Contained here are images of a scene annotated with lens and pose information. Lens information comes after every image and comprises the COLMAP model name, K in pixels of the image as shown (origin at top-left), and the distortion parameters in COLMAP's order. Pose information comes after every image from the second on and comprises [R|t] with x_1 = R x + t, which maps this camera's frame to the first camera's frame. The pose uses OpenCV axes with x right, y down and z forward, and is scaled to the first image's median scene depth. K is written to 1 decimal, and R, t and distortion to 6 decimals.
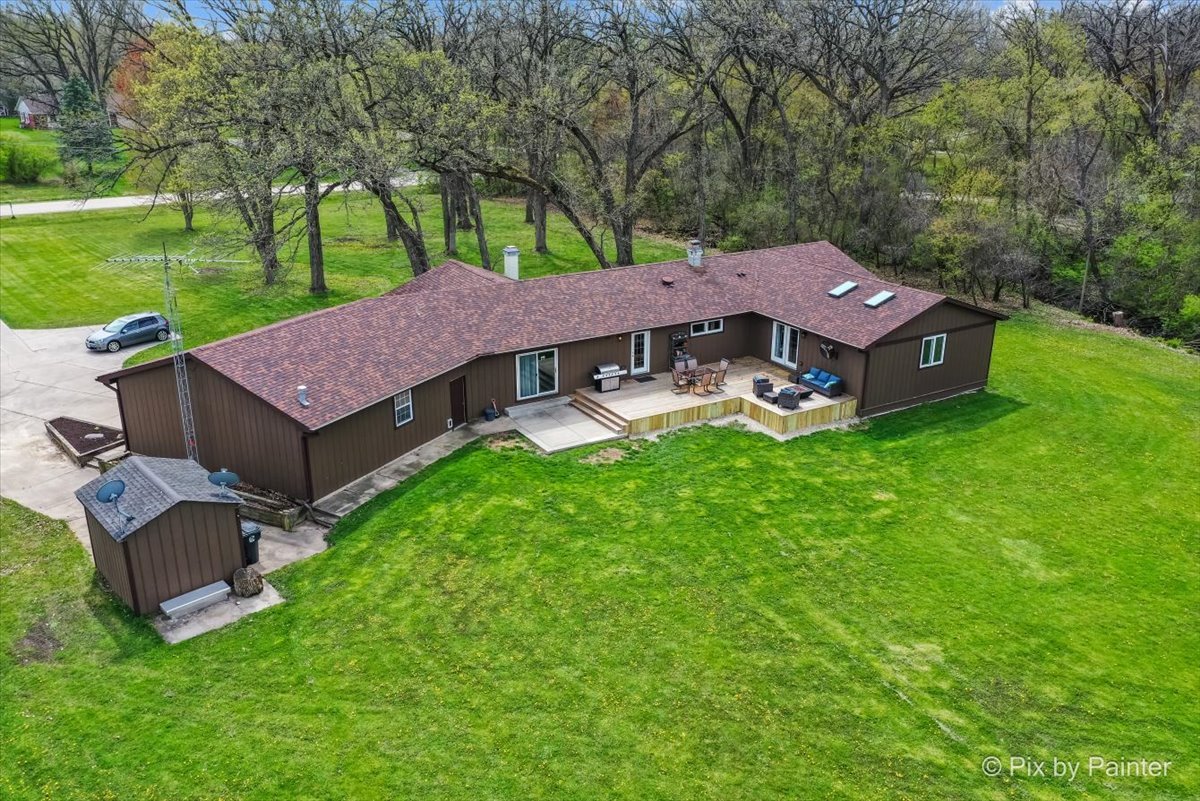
lens RADIAL K [[977.7, 0, 601.8], [0, 977.7, 391.9], [0, 0, 1]] dist [0.021972, 0.003473]
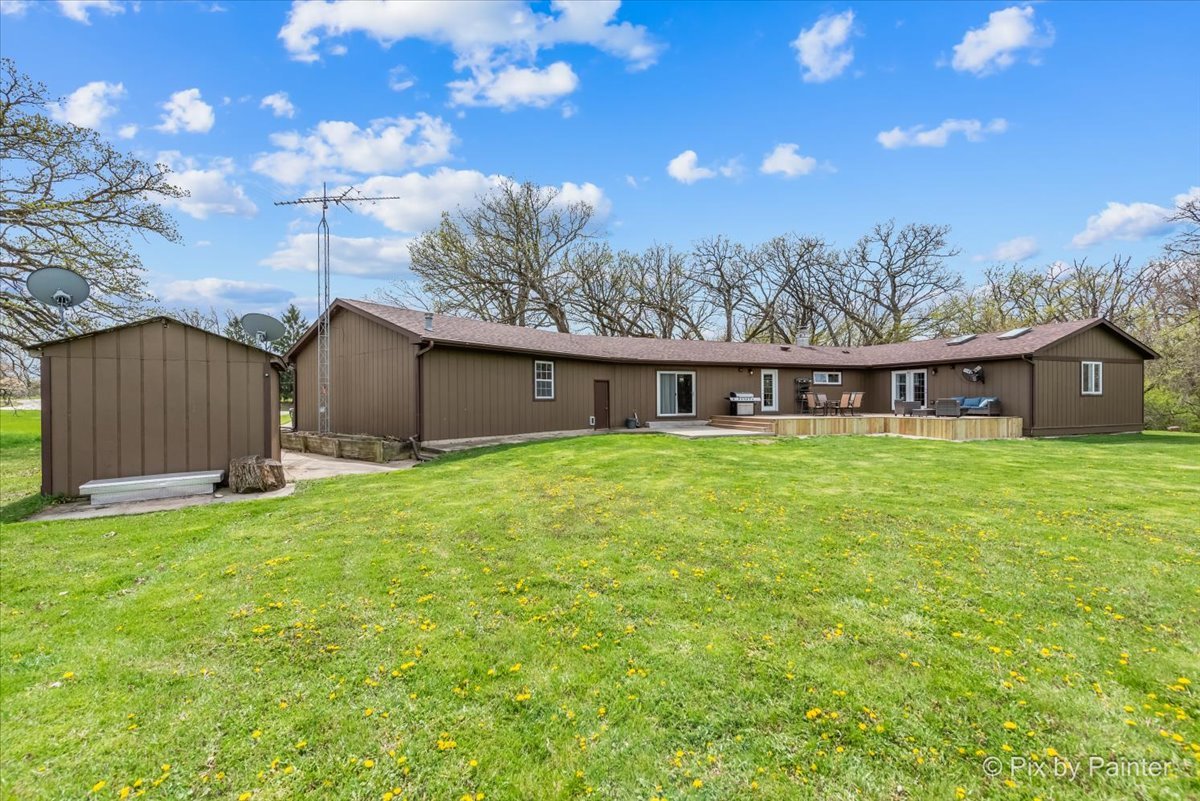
lens RADIAL K [[479.2, 0, 599.3], [0, 479.2, 402.5], [0, 0, 1]] dist [0.013209, -0.001922]
pose [[0.983045, -0.010968, -0.183035, -0.055856], [-0.050192, 0.943989, -0.326138, 0.175728], [0.176360, 0.329796, 0.927433, 0.527611]]
